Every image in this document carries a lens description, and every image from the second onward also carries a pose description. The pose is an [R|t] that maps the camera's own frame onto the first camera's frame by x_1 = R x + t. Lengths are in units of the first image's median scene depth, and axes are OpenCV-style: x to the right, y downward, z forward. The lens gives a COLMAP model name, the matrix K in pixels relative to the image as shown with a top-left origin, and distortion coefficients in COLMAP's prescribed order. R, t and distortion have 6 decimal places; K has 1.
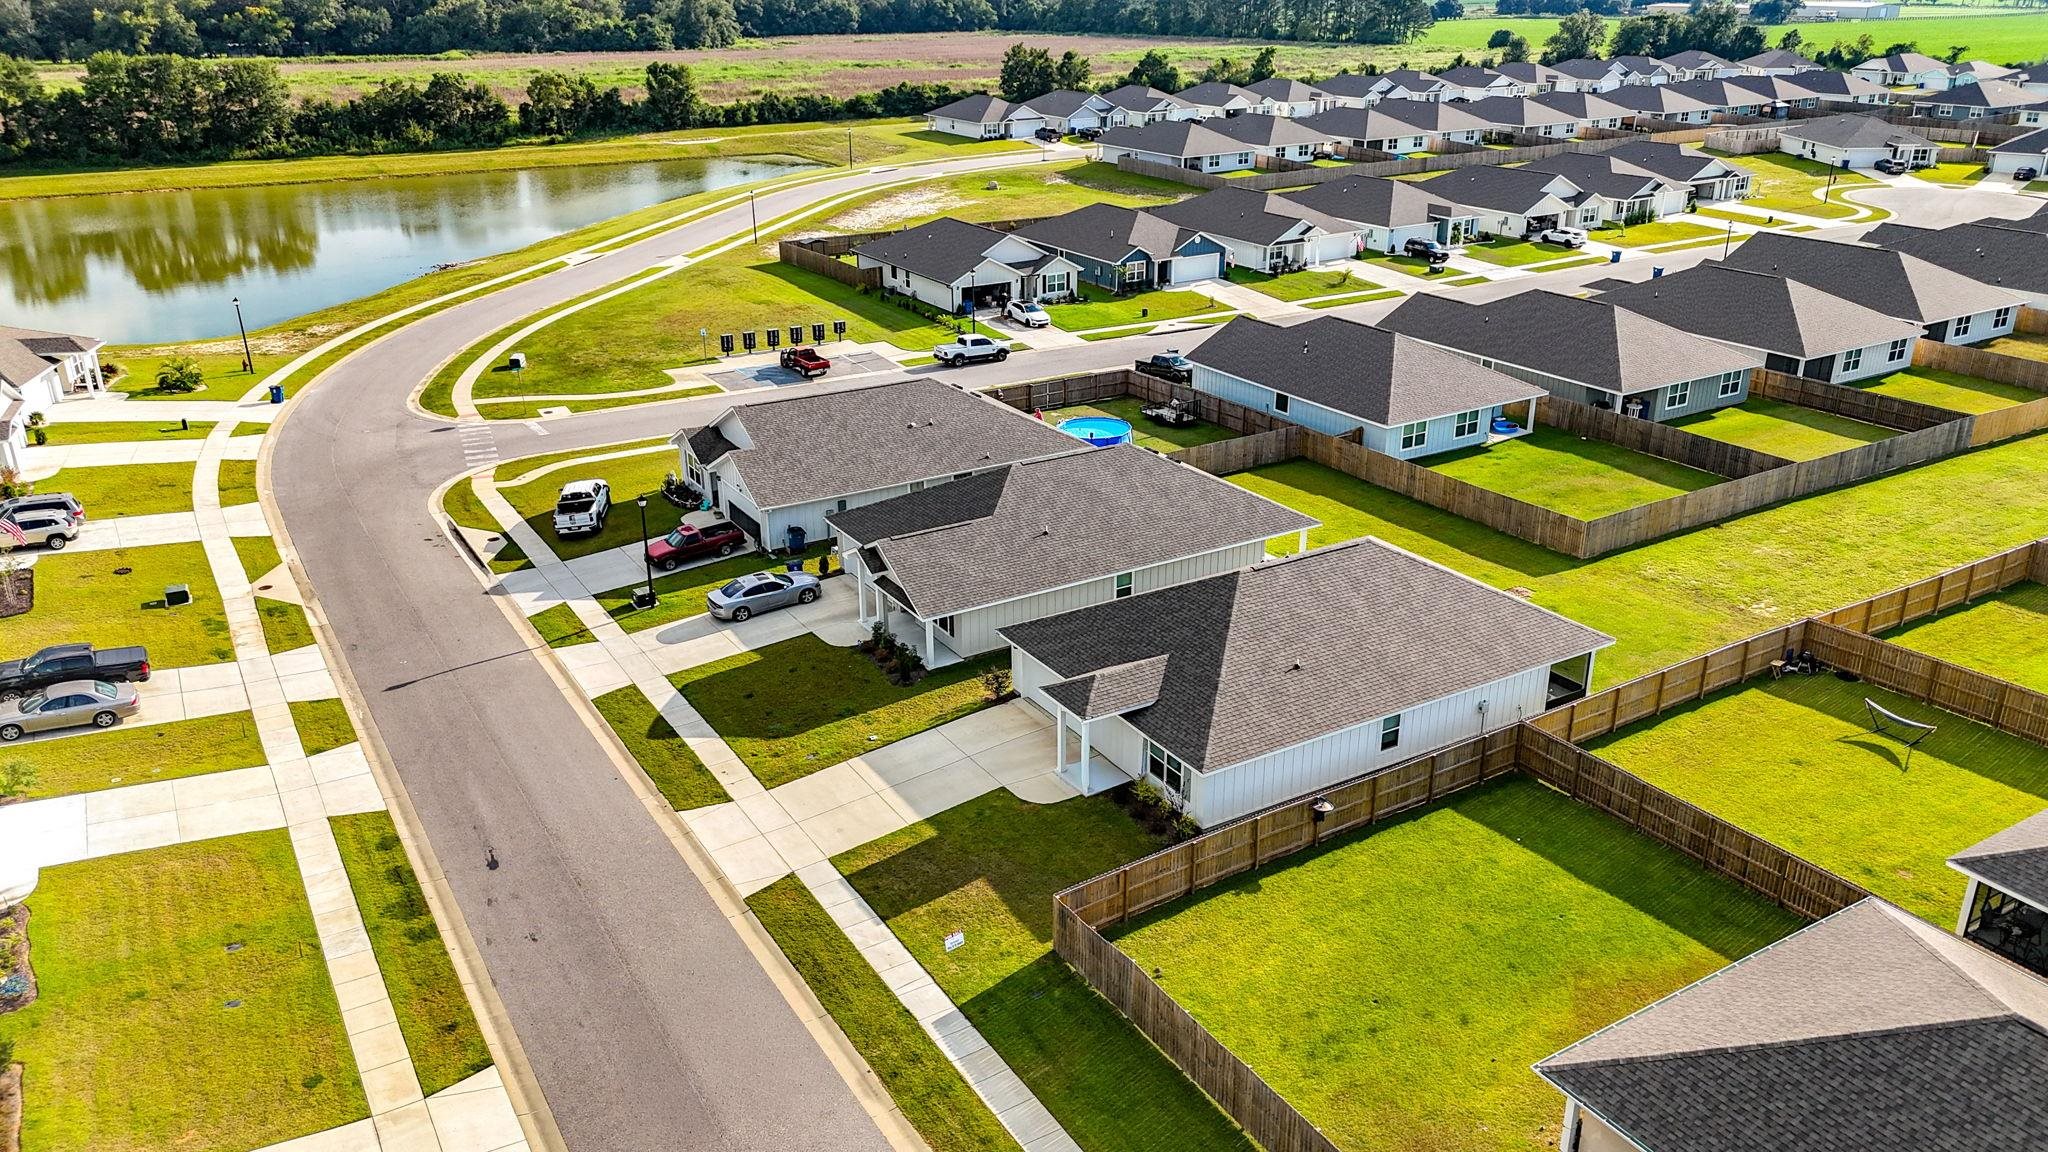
lens RADIAL K [[1500.7, 0, 1024.0], [0, 1500.7, 576.0], [0, 0, 1]] dist [0.071880, -0.075188]
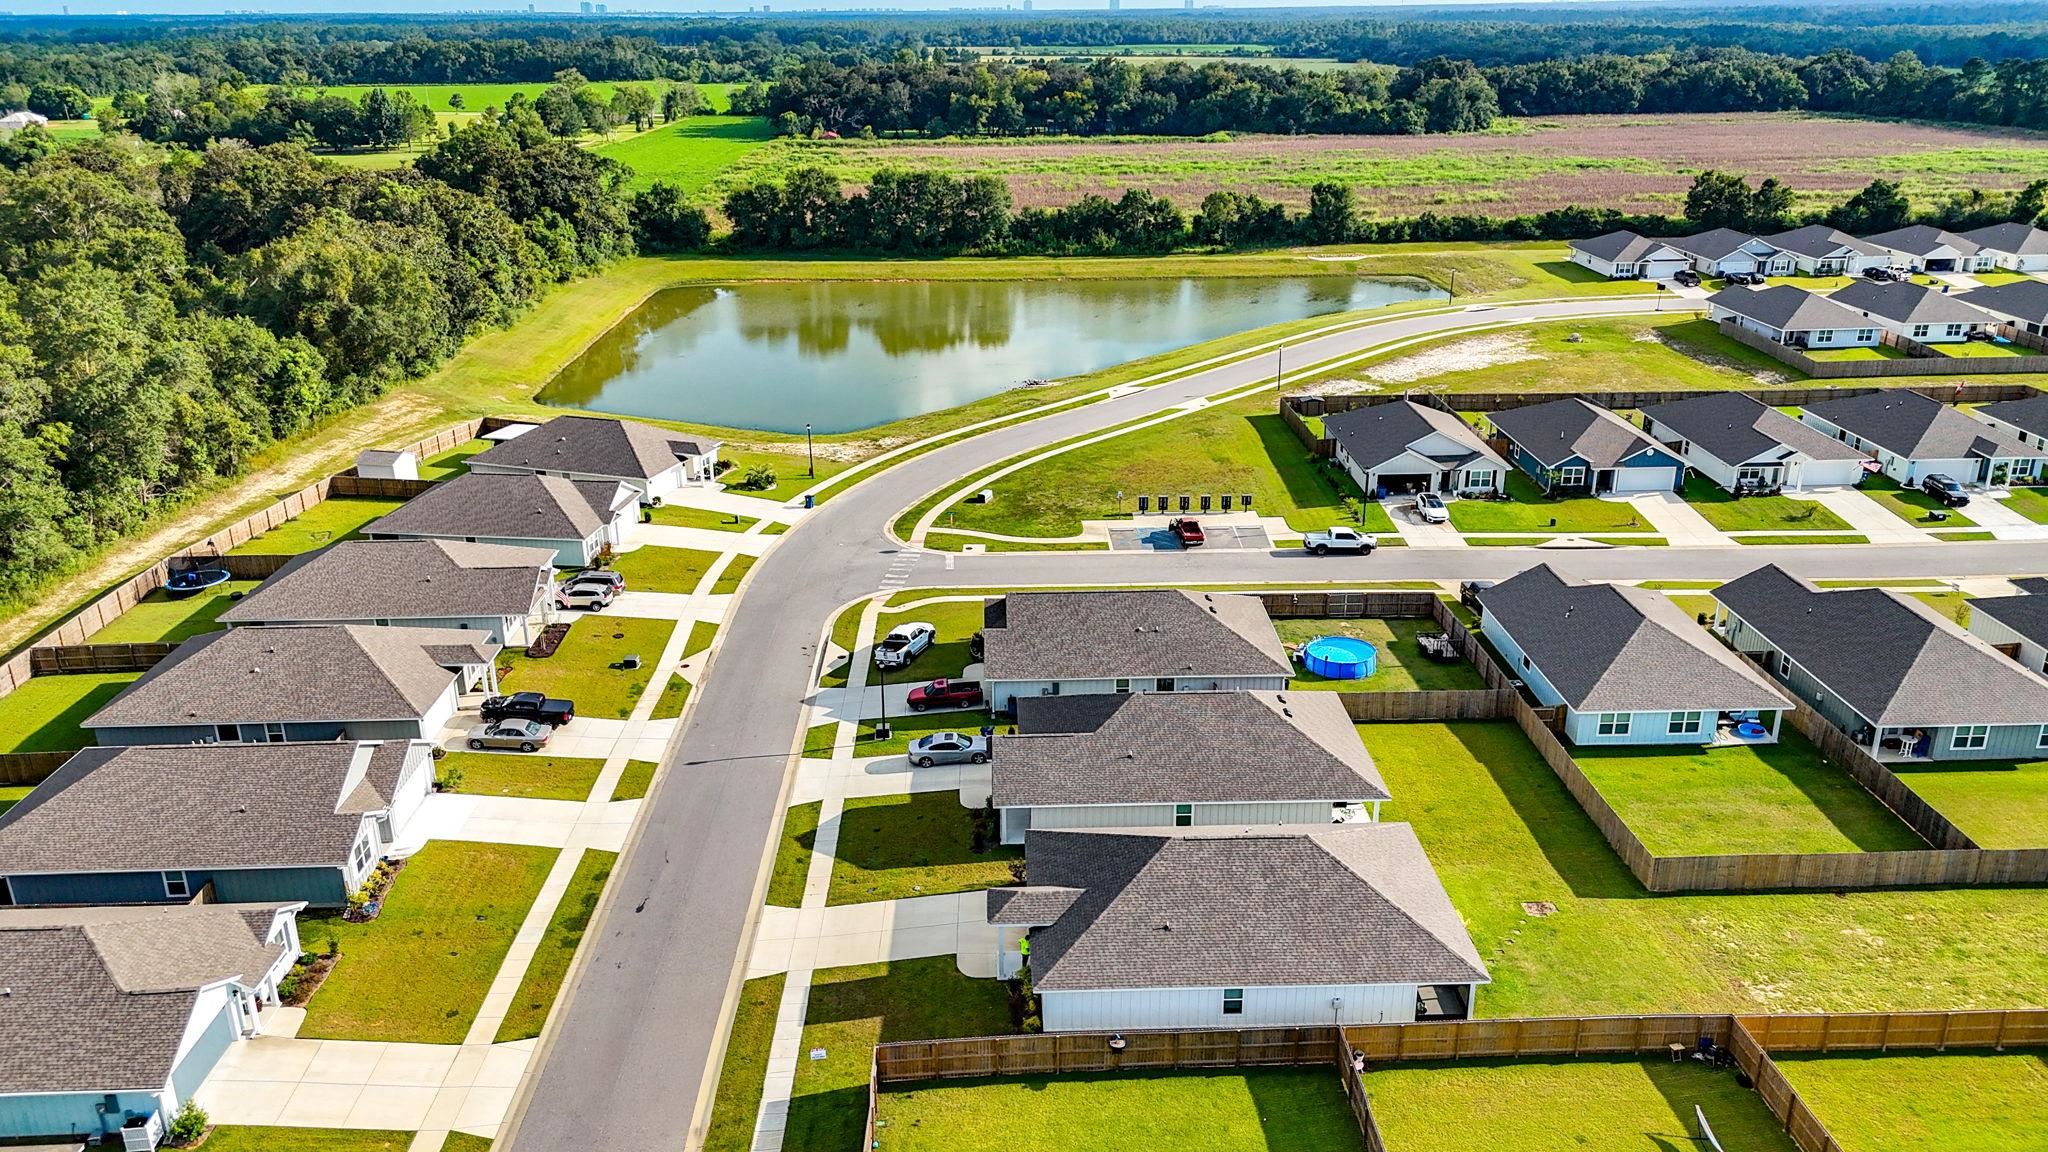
lens RADIAL K [[1500.7, 0, 1024.0], [0, 1500.7, 576.0], [0, 0, 1]] dist [0.071880, -0.075188]
pose [[0.868421, 0.171085, -0.465376, 0.230370], [-0.181470, 0.983132, 0.022792, -0.088327], [0.461426, 0.064659, 0.884820, -0.070722]]
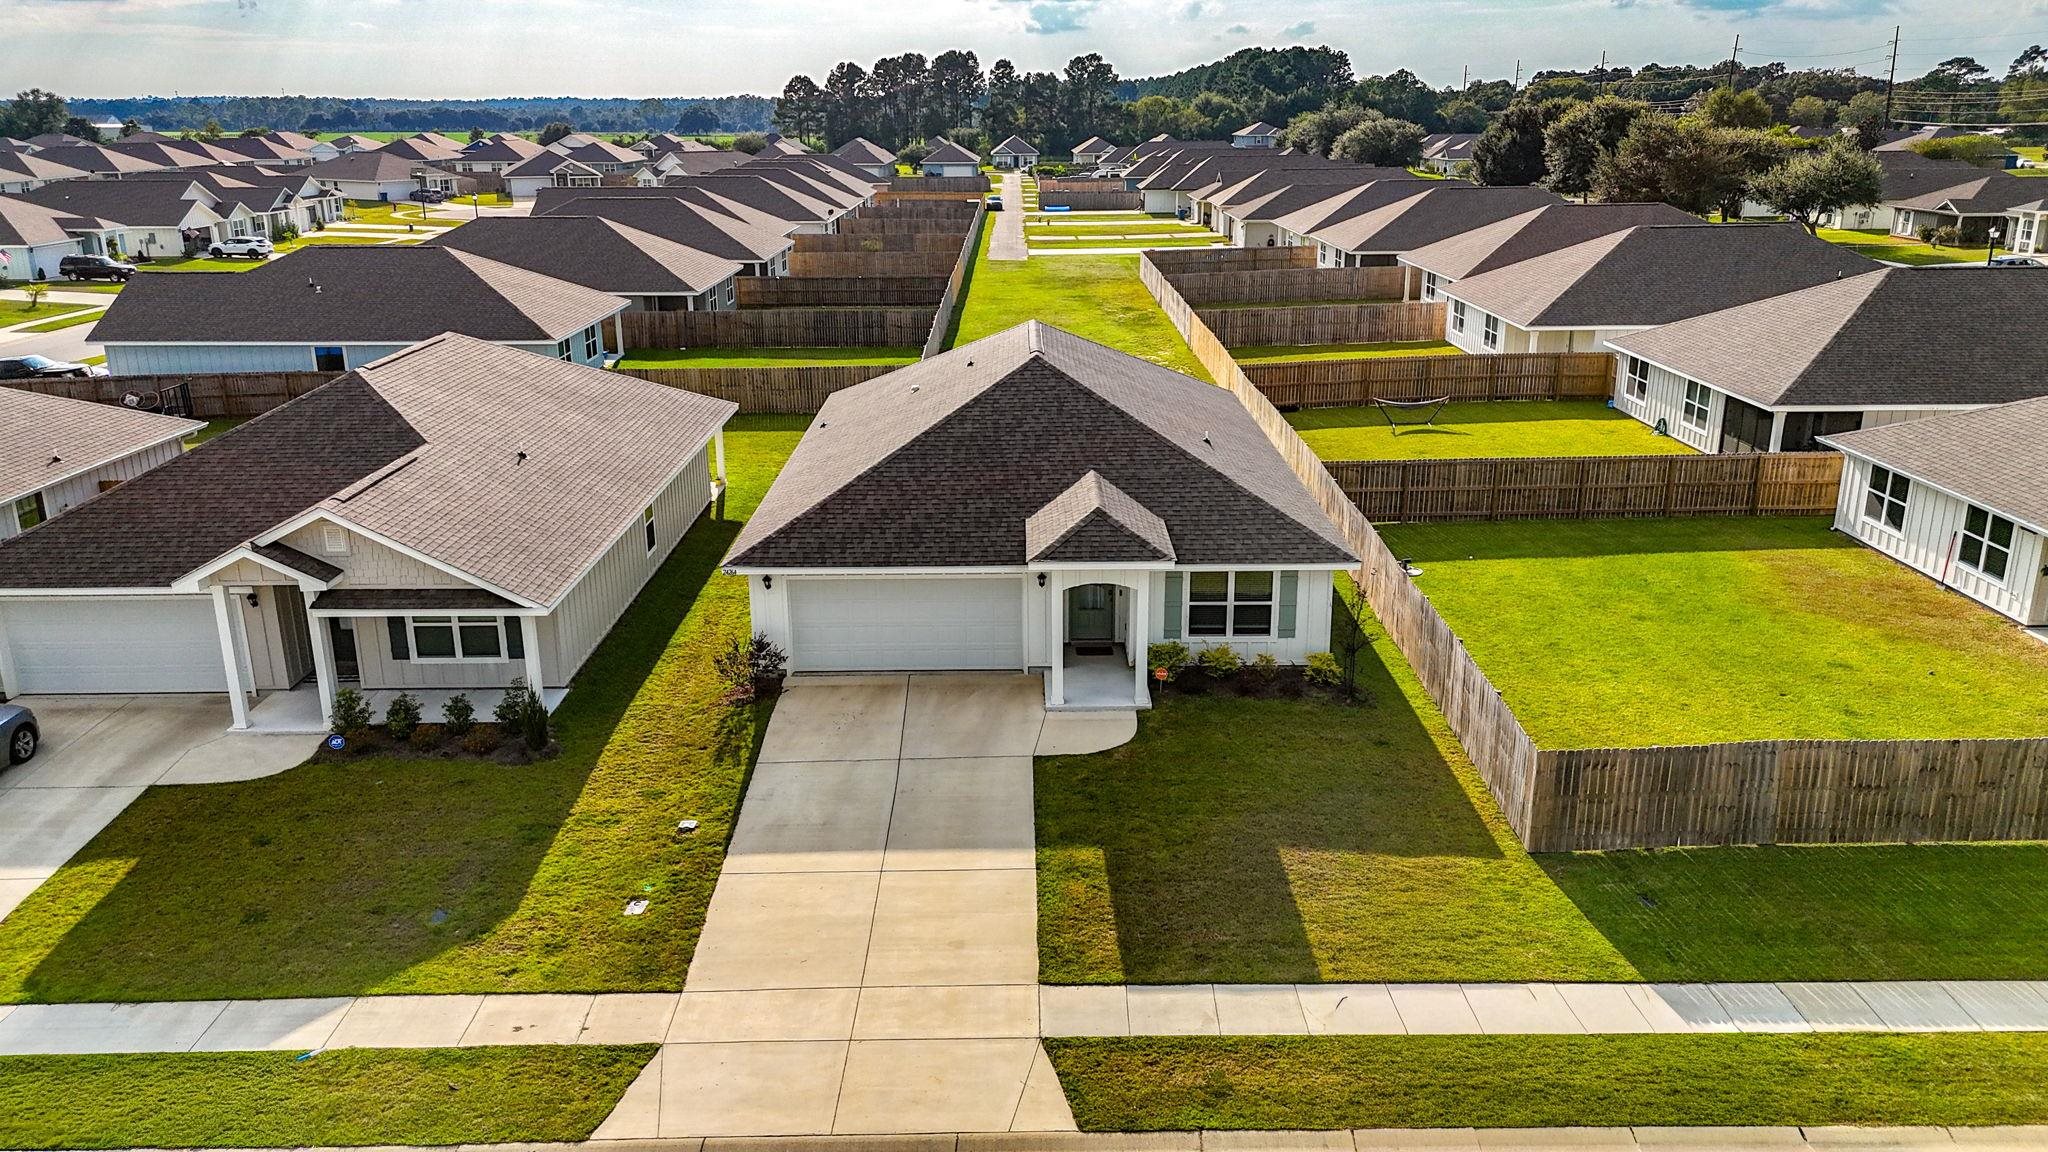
lens RADIAL K [[1506.6, 0, 1037.8], [0, 1506.6, 569.9], [0, 0, 1]] dist [0.071836, -0.071482]
pose [[0.509171, -0.249922, 0.823580, -0.168368], [0.324423, 0.942058, 0.085303, 0.011352], [-0.797179, 0.223754, 0.560749, 0.255524]]
